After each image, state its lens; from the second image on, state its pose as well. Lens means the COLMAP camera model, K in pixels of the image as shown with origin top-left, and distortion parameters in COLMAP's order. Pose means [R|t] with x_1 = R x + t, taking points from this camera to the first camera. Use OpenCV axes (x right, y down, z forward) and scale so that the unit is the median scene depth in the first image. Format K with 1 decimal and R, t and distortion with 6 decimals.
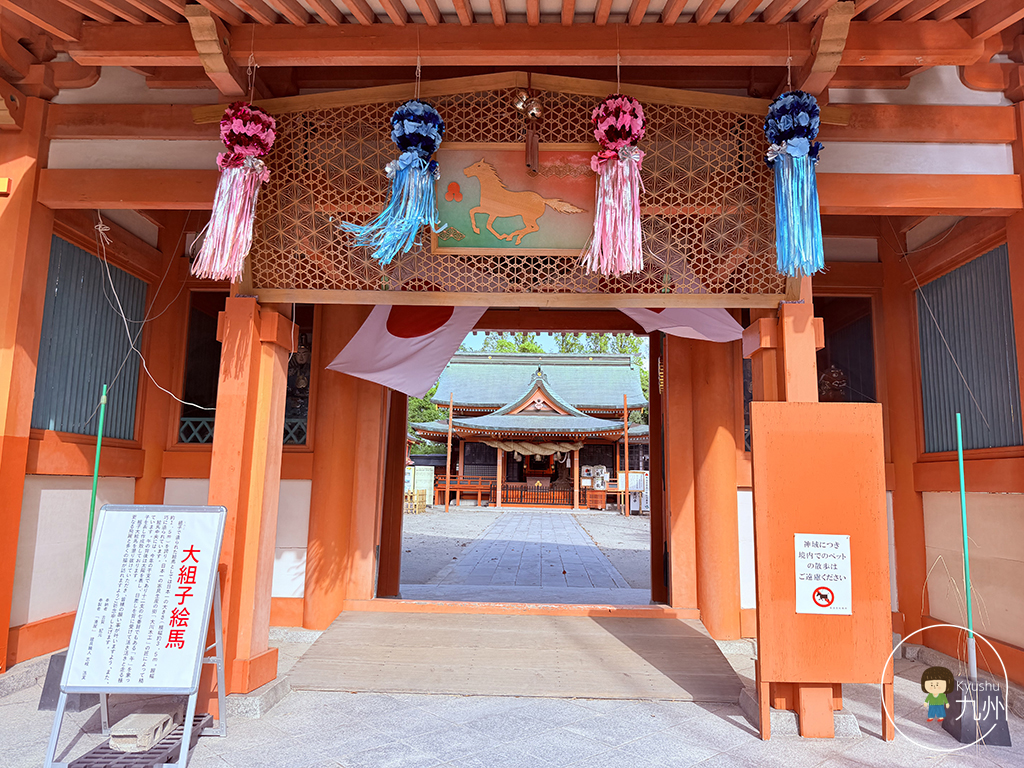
lens RADIAL K [[715.8, 0, 530.9], [0, 715.8, 388.3], [0, 0, 1]] dist [0.004882, 0.001968]
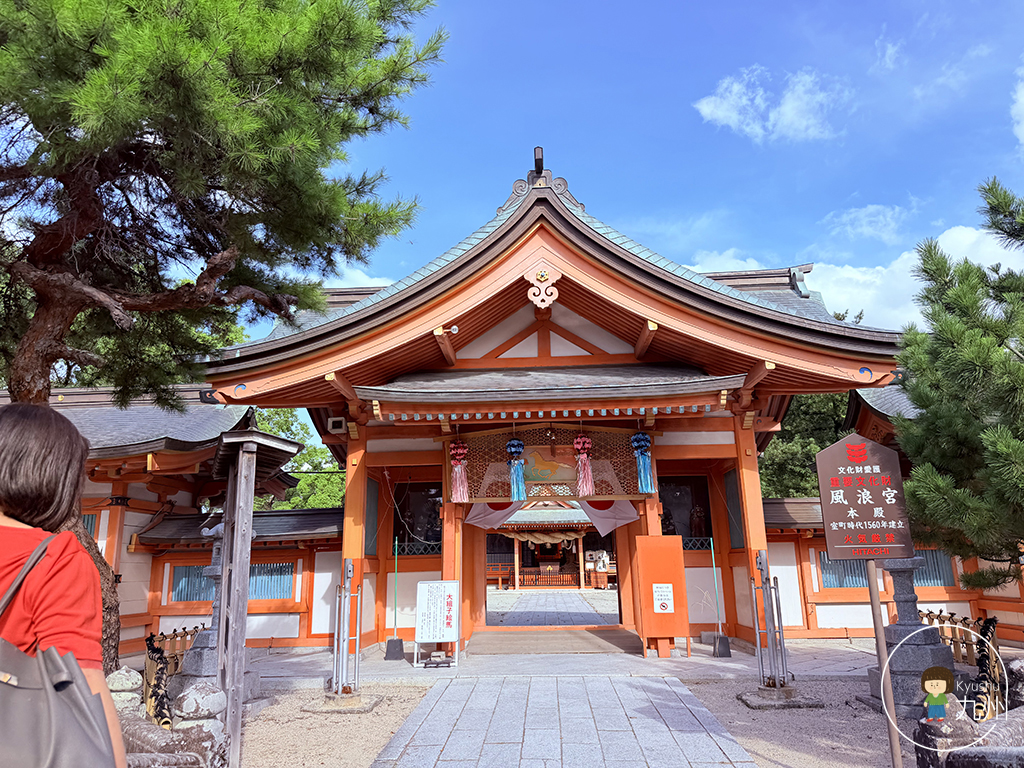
lens RADIAL K [[711.3, 0, 508.5], [0, 711.3, 370.8], [0, 0, 1]] dist [0.007368, -0.000138]
pose [[0.998617, -0.044173, -0.028494, -0.010057], [0.039815, 0.989539, -0.138665, -0.031023], [0.034321, 0.137339, 0.989929, -0.225746]]
